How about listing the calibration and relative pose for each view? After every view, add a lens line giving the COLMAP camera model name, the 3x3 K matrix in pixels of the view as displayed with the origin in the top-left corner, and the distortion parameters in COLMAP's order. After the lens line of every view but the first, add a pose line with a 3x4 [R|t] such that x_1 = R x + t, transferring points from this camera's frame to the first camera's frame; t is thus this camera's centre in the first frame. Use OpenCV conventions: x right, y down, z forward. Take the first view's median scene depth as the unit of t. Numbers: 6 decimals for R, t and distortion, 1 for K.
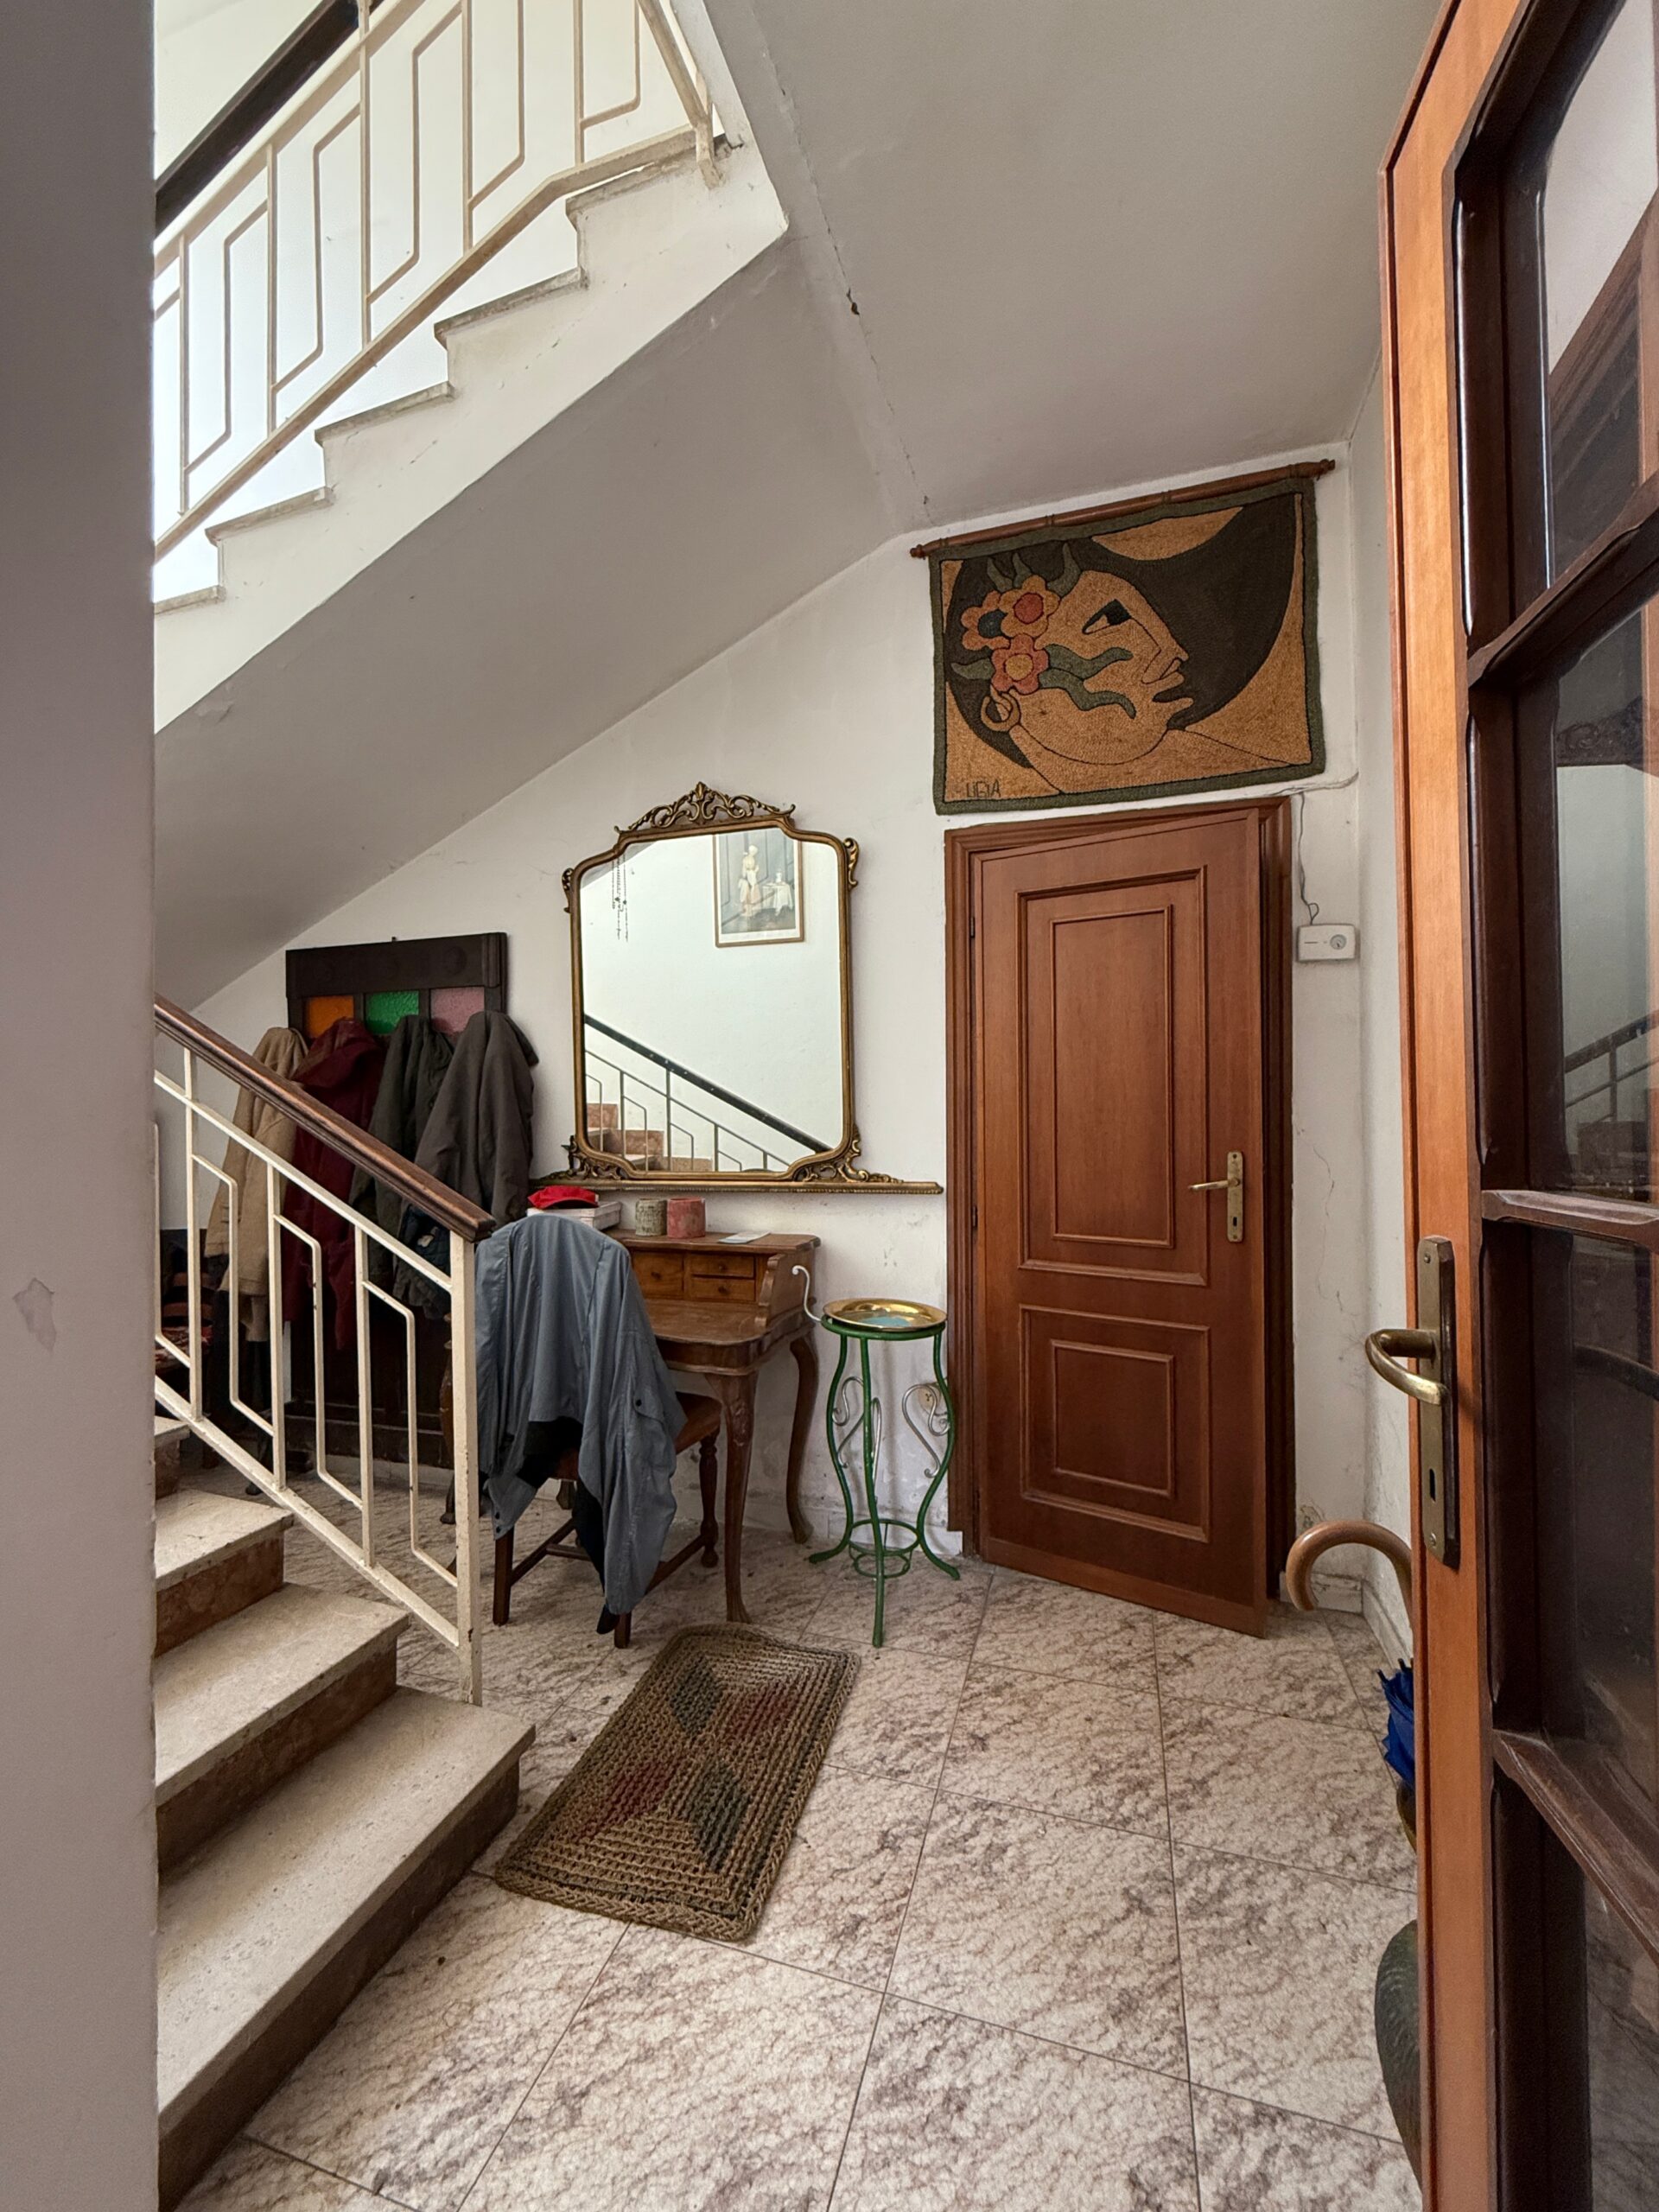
lens RADIAL K [[889.3, 0, 830.0], [0, 889.3, 1107.7], [0, 0, 1]] dist [0.000333, -0.000519]
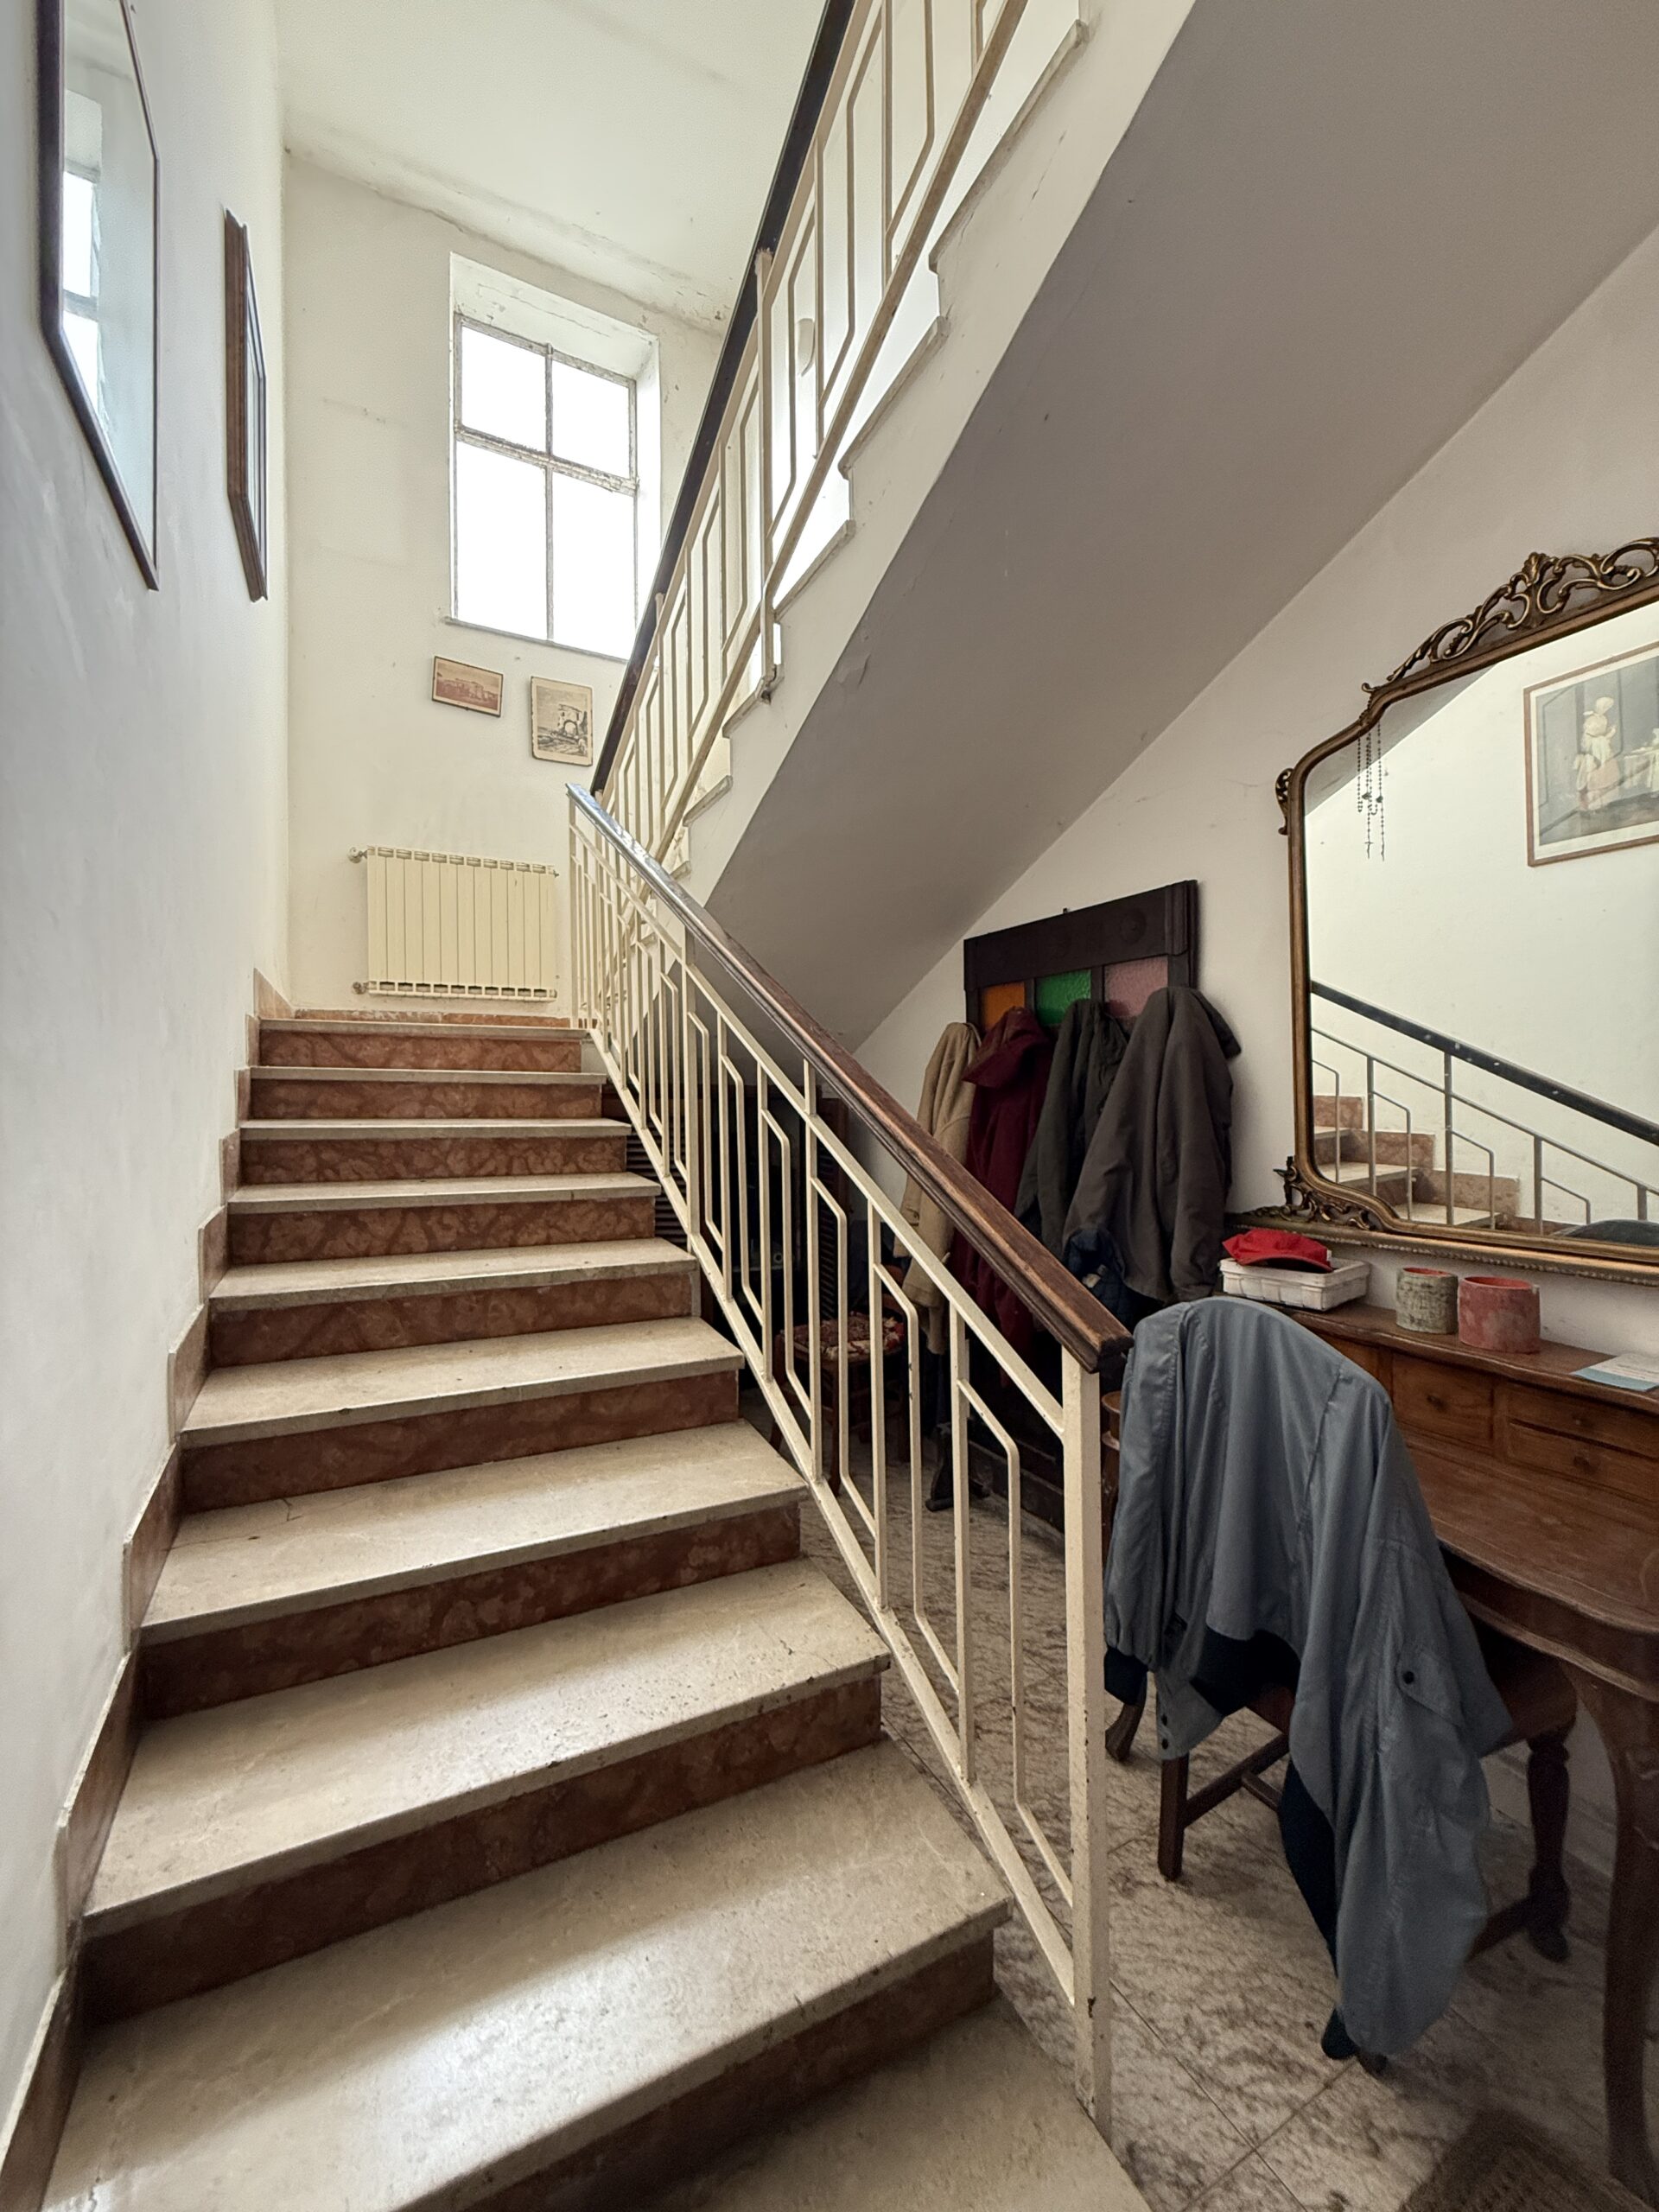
lens RADIAL K [[889.3, 0, 828.9], [0, 889.3, 1097.1], [0, 0, 1]] dist [0.000333, -0.000519]
pose [[0.715323, 0.006278, -0.698766, -0.069148], [0.001510, 0.999943, 0.010530, -0.025135], [0.698793, -0.008588, 0.715273, 0.277630]]
